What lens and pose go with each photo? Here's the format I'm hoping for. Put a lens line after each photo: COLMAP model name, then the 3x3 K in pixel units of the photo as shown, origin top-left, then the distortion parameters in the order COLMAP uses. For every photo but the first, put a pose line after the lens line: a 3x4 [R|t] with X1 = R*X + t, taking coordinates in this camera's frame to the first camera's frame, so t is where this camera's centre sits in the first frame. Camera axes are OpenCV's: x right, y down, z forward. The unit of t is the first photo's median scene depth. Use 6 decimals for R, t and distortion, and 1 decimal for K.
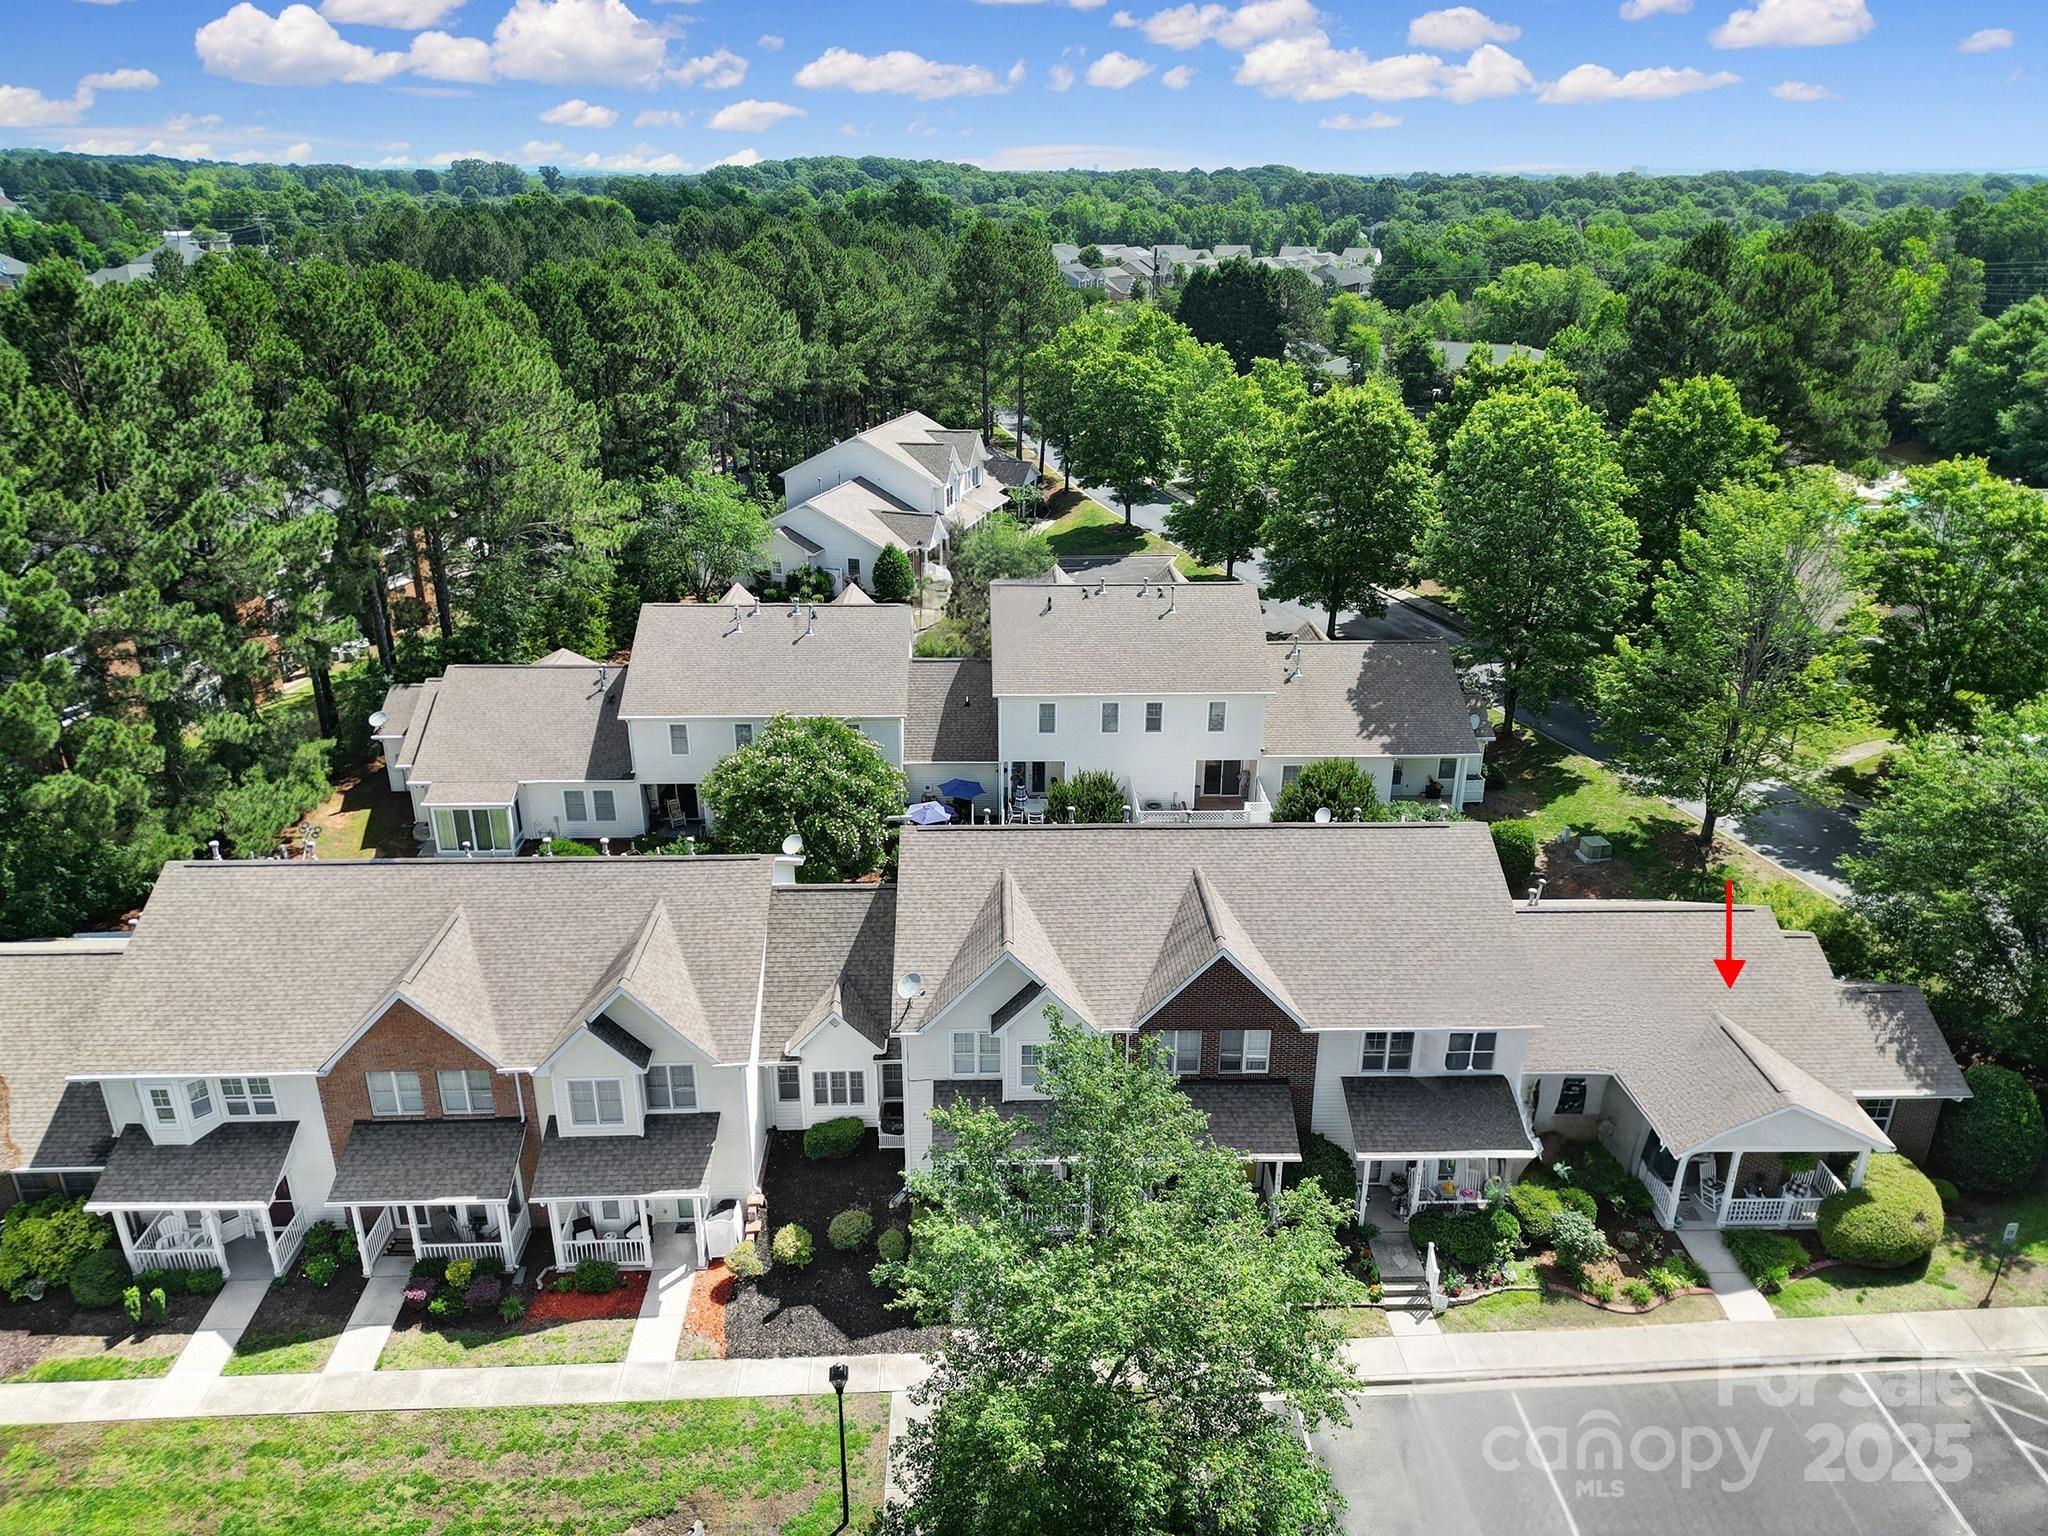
lens RADIAL K [[1442.2, 0, 1001.1], [0, 1442.2, 763.1], [0, 0, 1]] dist [0.071970, -0.077432]
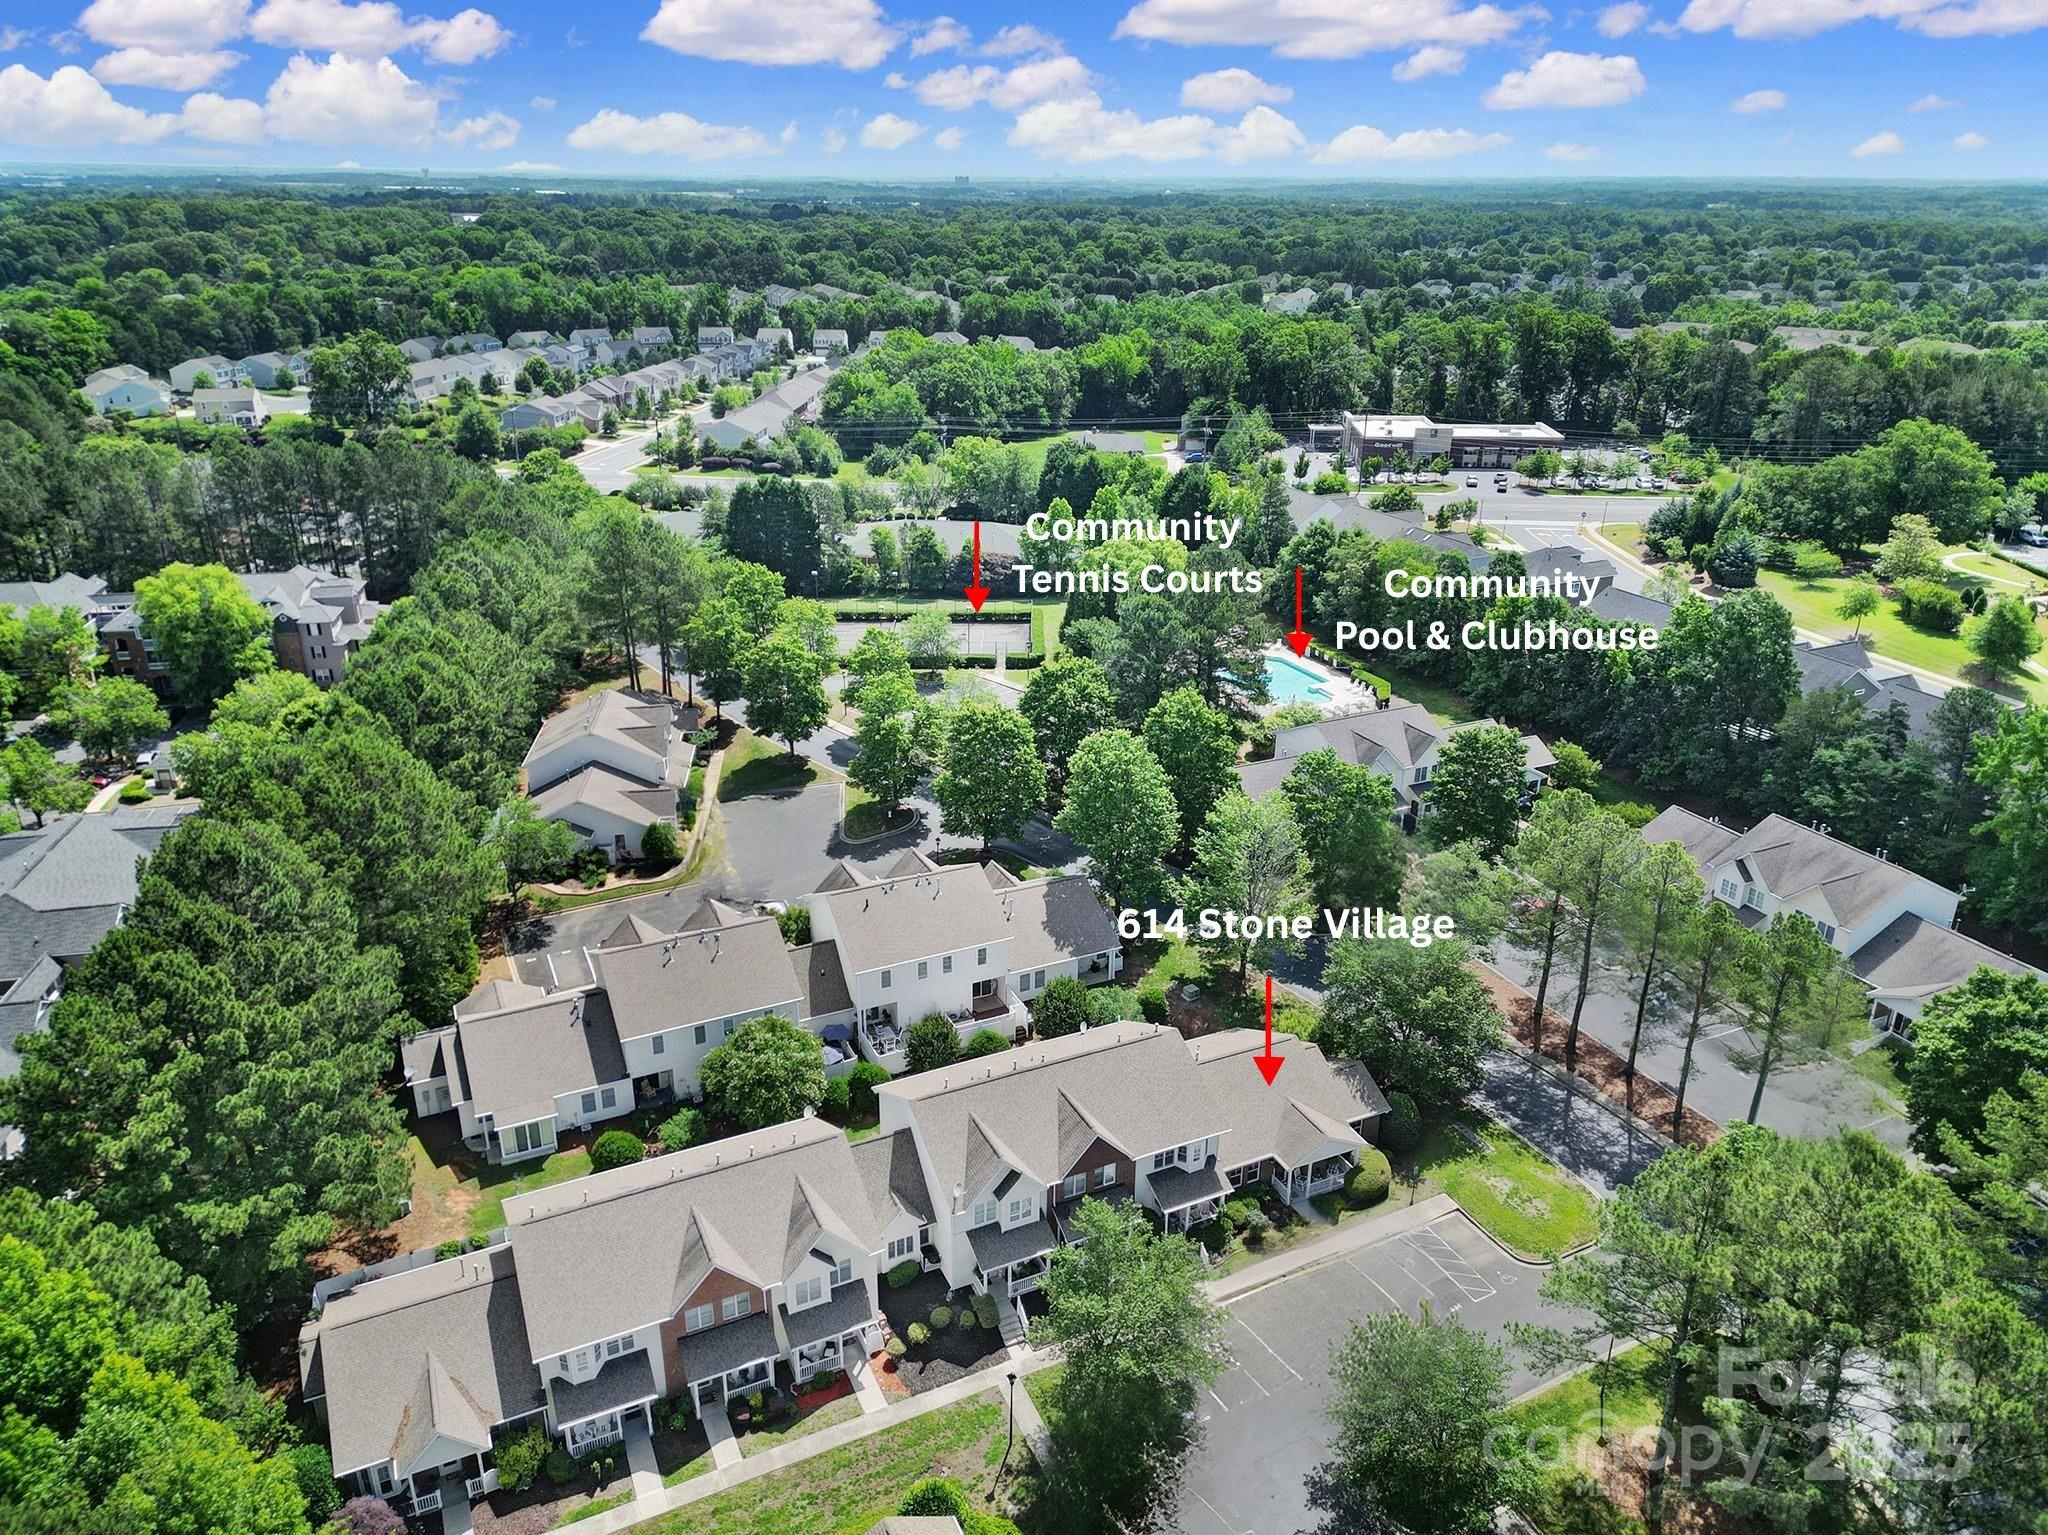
lens RADIAL K [[1442.2, 0, 1001.1], [0, 1442.2, 762.6], [0, 0, 1]] dist [0.071970, -0.077432]
pose [[0.917167, -0.152945, 0.367985, -0.629590], [0.154490, 0.987667, 0.025450, -0.451636], [-0.367339, 0.033508, 0.929483, -0.874918]]
